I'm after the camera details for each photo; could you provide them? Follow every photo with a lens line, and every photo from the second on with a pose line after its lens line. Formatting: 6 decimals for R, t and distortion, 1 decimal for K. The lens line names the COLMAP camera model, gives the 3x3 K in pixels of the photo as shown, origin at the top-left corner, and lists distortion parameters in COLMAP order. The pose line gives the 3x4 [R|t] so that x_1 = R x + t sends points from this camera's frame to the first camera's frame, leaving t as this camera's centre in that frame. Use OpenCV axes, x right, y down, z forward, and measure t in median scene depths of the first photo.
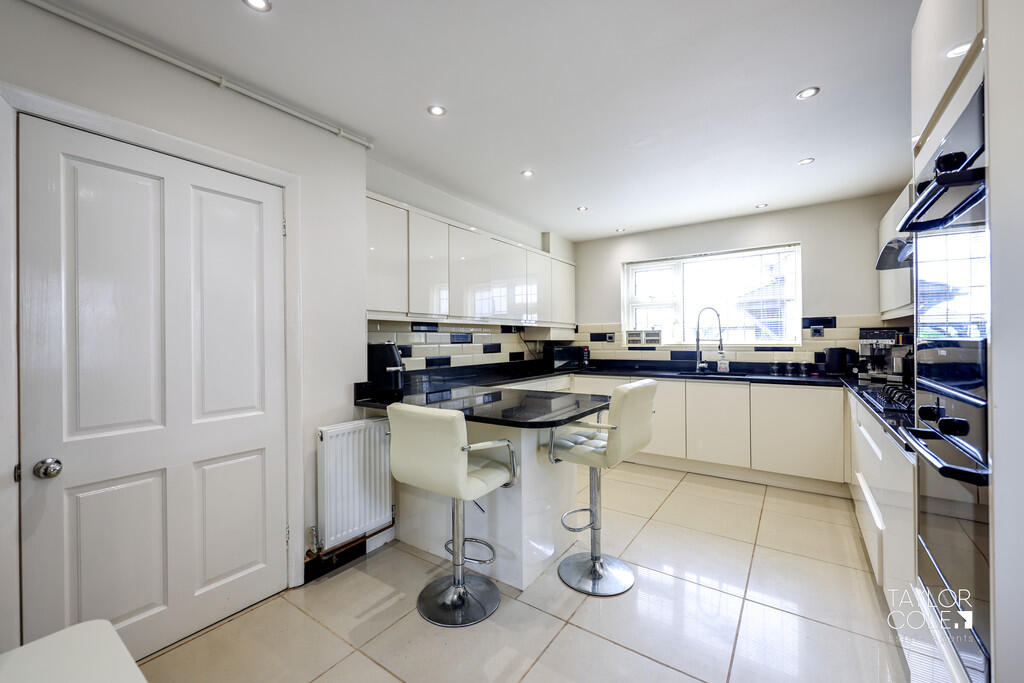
lens RADIAL K [[410.9, 0, 511.0], [0, 410.9, 344.6], [0, 0, 1]] dist [0.000122, 0.000002]
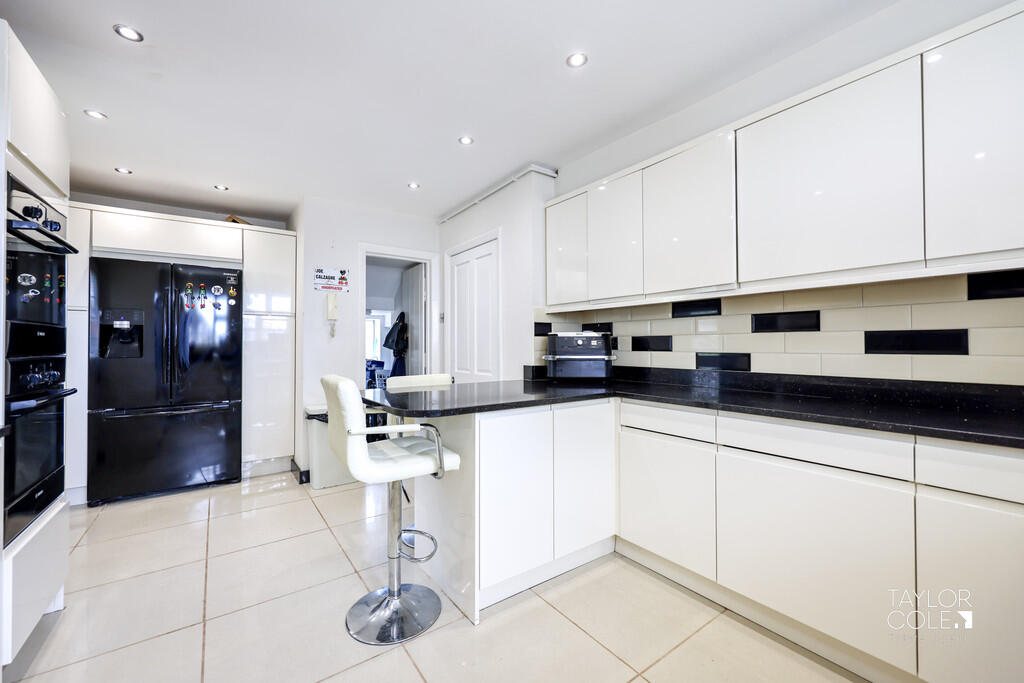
lens RADIAL K [[410.9, 0, 511.7], [0, 410.9, 339.8], [0, 0, 1]] dist [0.000122, 0.000002]
pose [[-0.330471, 0.008677, -0.943776, 0.536737], [0.013856, 0.999895, 0.004341, 0.001543], [0.943715, -0.011642, -0.330556, 0.913938]]
